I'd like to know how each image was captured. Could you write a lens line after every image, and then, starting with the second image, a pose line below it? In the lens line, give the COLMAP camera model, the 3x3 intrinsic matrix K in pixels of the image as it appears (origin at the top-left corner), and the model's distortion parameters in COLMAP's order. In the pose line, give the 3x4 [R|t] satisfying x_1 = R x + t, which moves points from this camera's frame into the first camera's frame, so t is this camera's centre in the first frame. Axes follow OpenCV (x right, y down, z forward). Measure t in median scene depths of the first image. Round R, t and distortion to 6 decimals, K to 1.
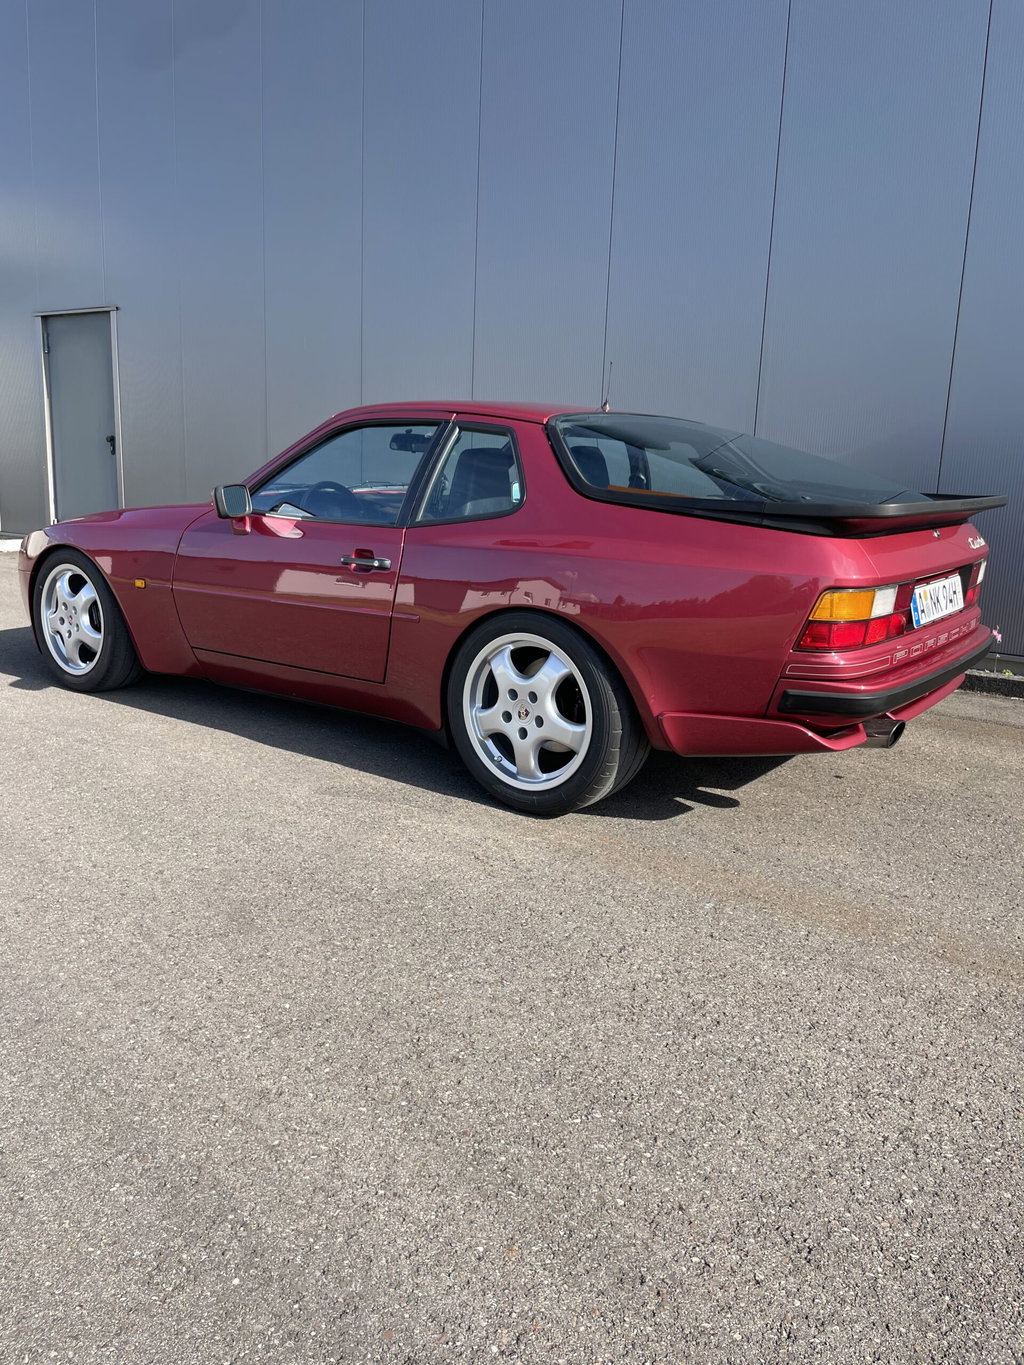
lens RADIAL K [[1051.3, 0, 506.5], [0, 1051.3, 675.6], [0, 0, 1]] dist [0.084767, -0.112400]
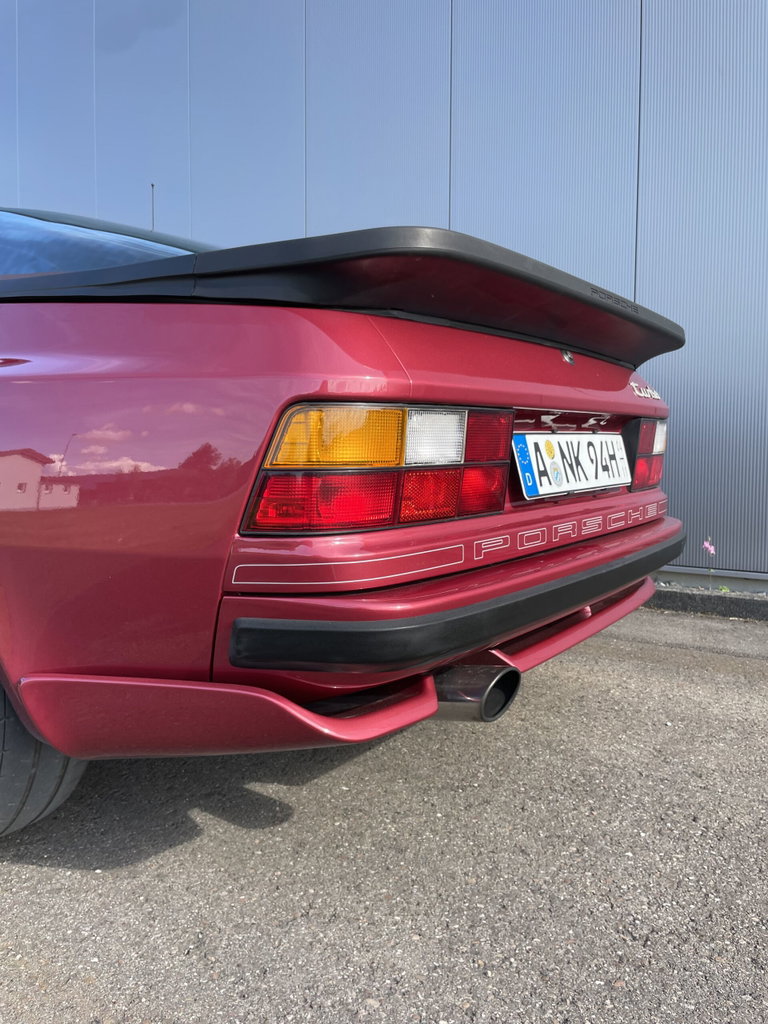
lens RADIAL K [[788.7, 0, 388.8], [0, 788.7, 513.7], [0, 0, 1]] dist [0.084767, -0.112400]
pose [[0.998908, -0.037562, 0.027776, 0.288992], [0.040821, 0.990935, -0.127987, 0.013401], [-0.022717, 0.128981, 0.991387, 0.563713]]
